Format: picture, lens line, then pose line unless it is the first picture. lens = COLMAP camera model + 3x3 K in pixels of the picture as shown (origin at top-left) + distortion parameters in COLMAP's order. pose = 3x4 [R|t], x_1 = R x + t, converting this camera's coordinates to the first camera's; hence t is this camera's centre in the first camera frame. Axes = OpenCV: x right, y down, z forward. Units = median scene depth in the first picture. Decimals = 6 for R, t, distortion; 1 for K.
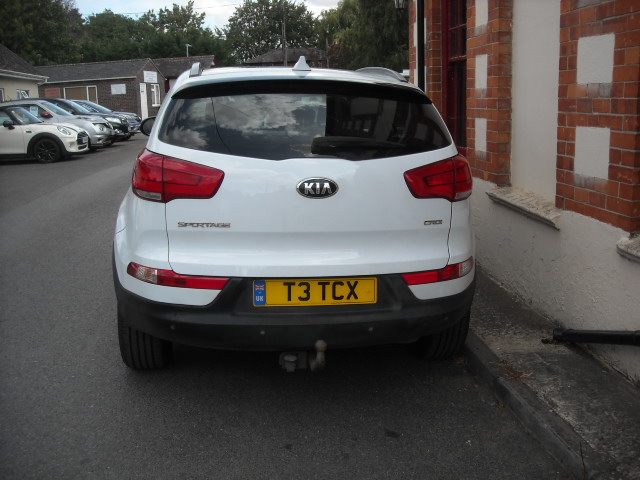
lens RADIAL K [[642.3, 0, 320.0], [0, 642.3, 240.0], [0, 0, 1]] dist [-0.147758, 0.044839]
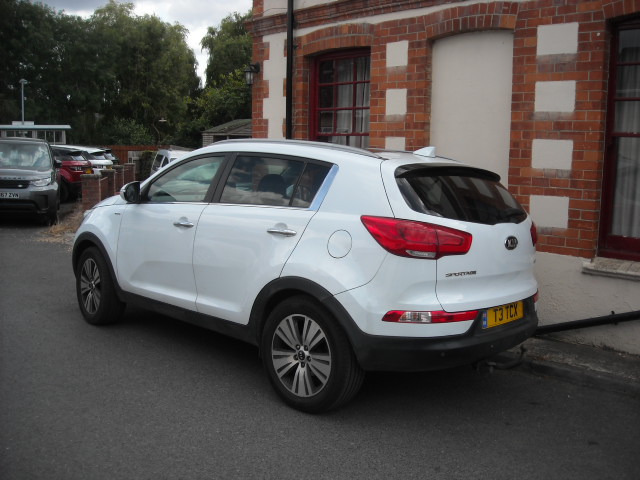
lens RADIAL K [[642.3, 0, 320.0], [0, 642.3, 240.0], [0, 0, 1]] dist [-0.147758, 0.044839]
pose [[0.793846, -0.046994, 0.606300, -1.191253], [0.093012, 0.994662, -0.044687, -0.060010], [-0.600963, 0.091868, 0.793979, 0.094835]]
